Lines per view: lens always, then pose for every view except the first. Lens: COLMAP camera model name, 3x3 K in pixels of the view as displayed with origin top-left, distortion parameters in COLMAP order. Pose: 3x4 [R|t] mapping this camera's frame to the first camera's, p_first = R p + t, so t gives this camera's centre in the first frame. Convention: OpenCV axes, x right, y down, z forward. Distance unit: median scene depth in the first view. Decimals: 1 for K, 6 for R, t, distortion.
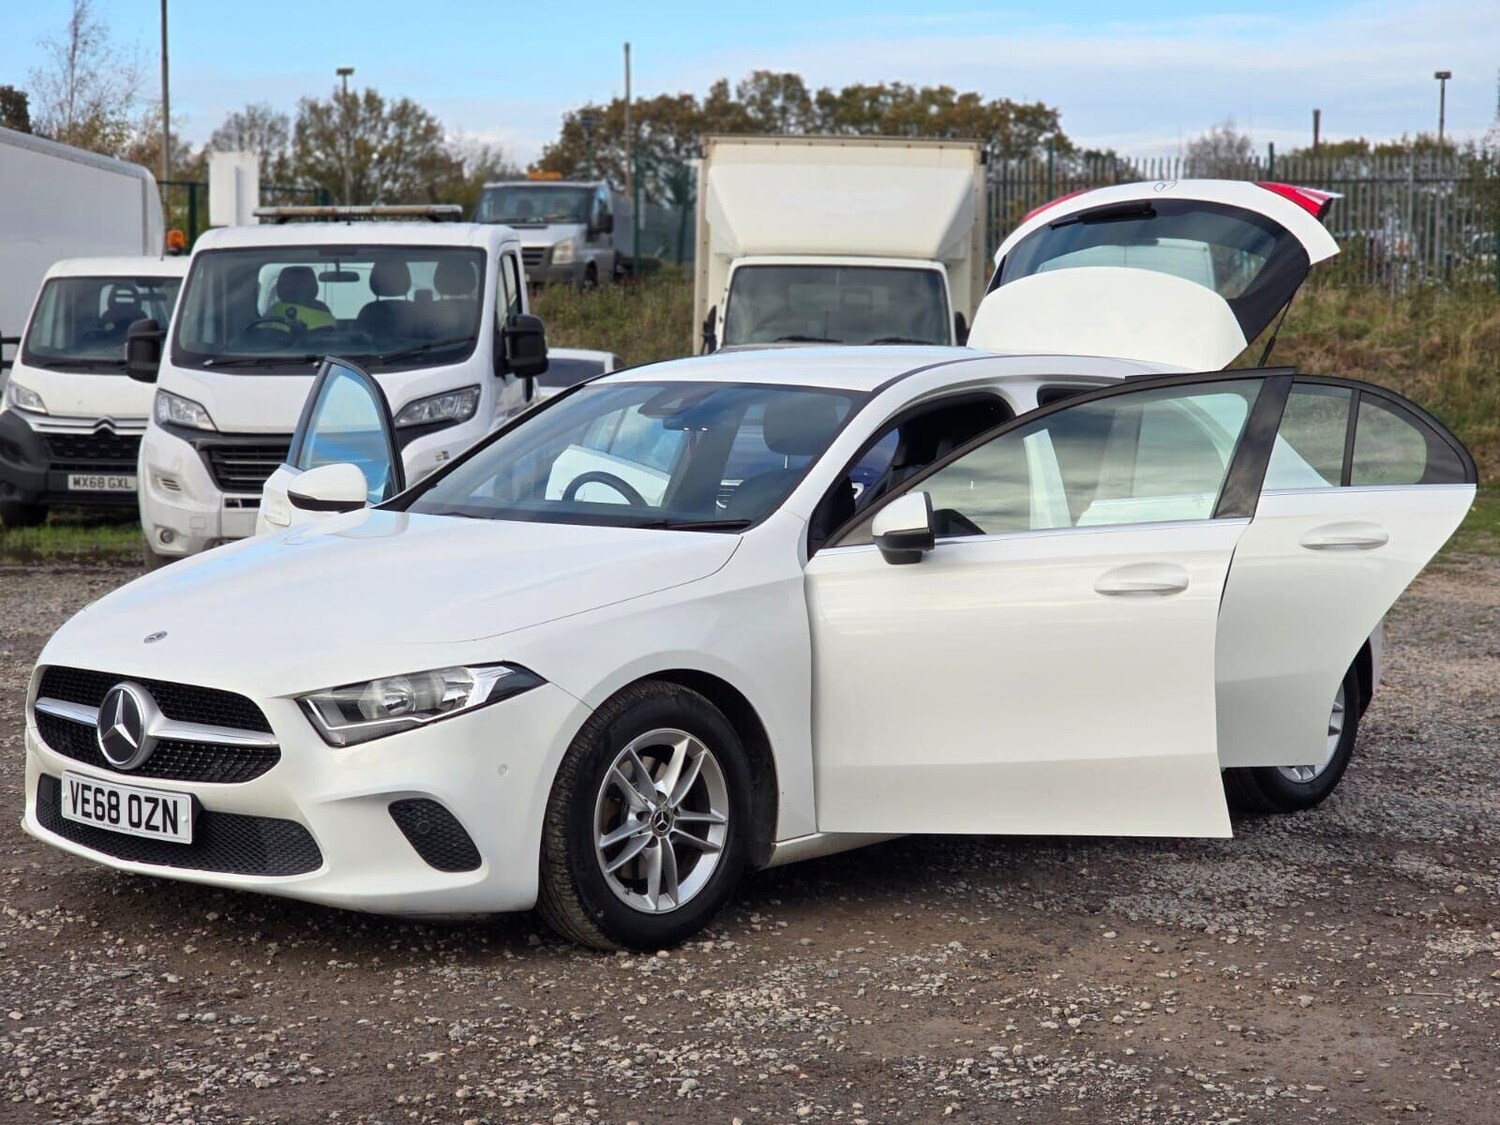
lens RADIAL K [[2829.1, 0, 750.0], [0, 2829.1, 562.5], [0, 0, 1]] dist [-0.626479, 4.957753]
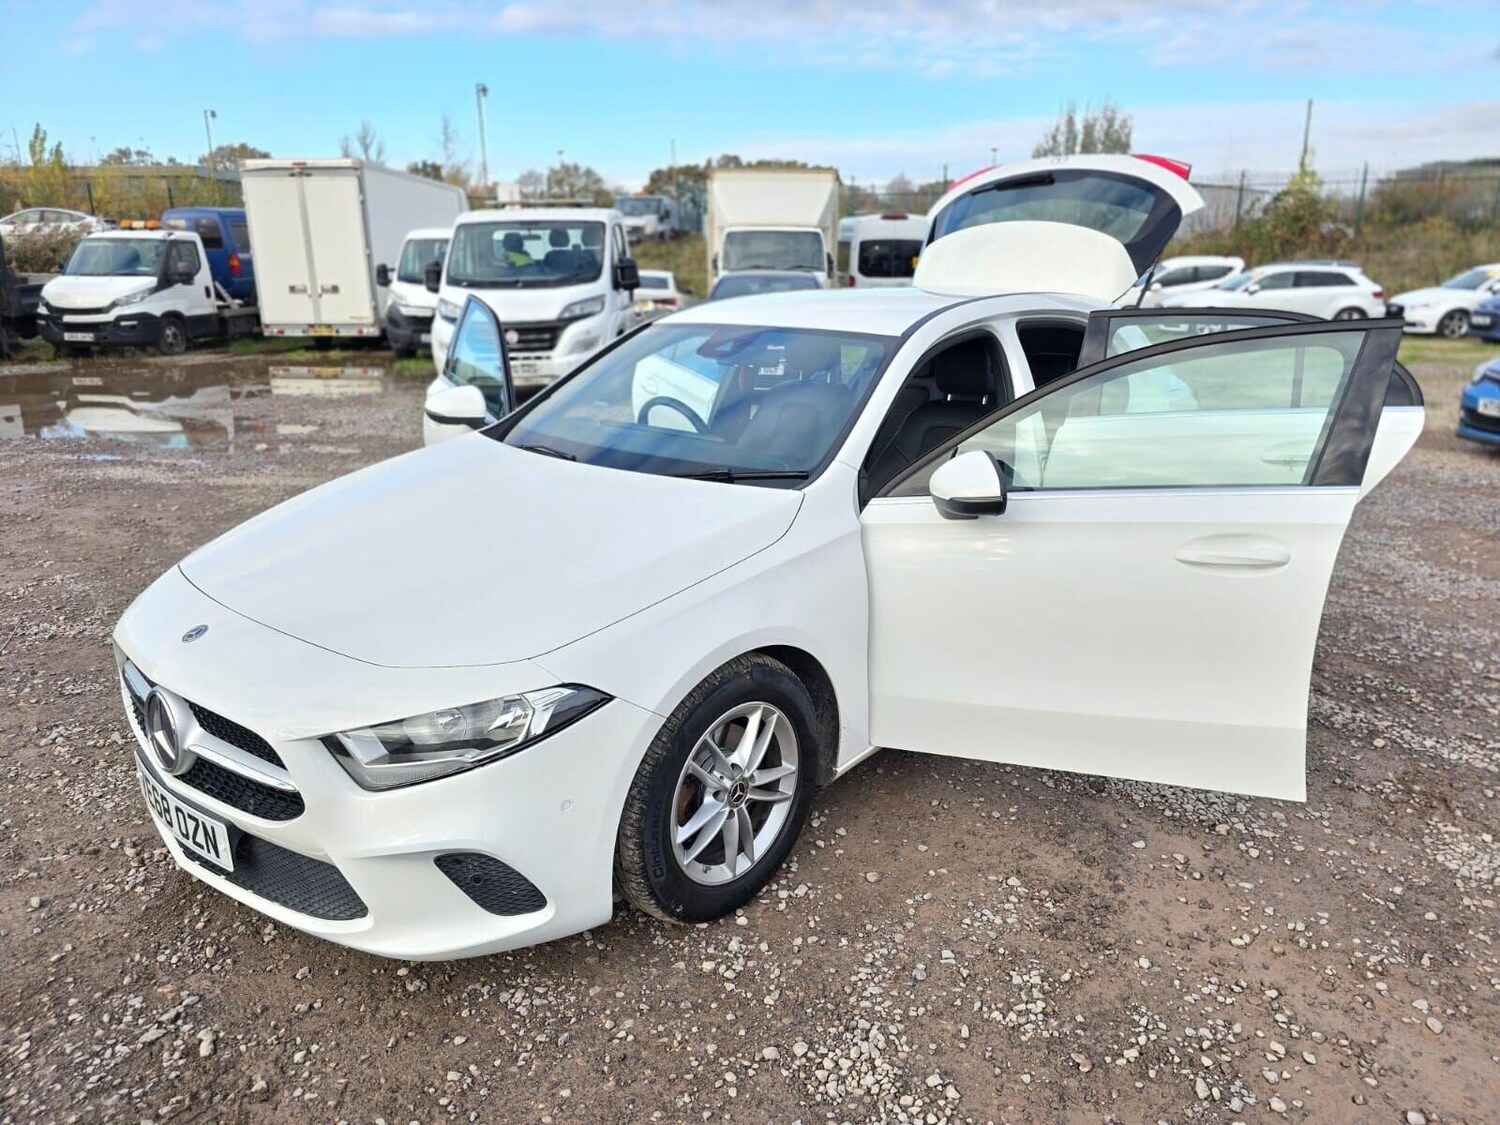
lens RADIAL K [[1003.1, 0, 759.2], [0, 1003.1, 560.4], [0, 0, 1]] dist [0.004825, -0.001784]
pose [[0.999314, -0.022162, 0.029664, -0.027131], [0.015493, 0.977869, 0.208642, -0.054400], [-0.033632, -0.208039, 0.977542, 0.554752]]
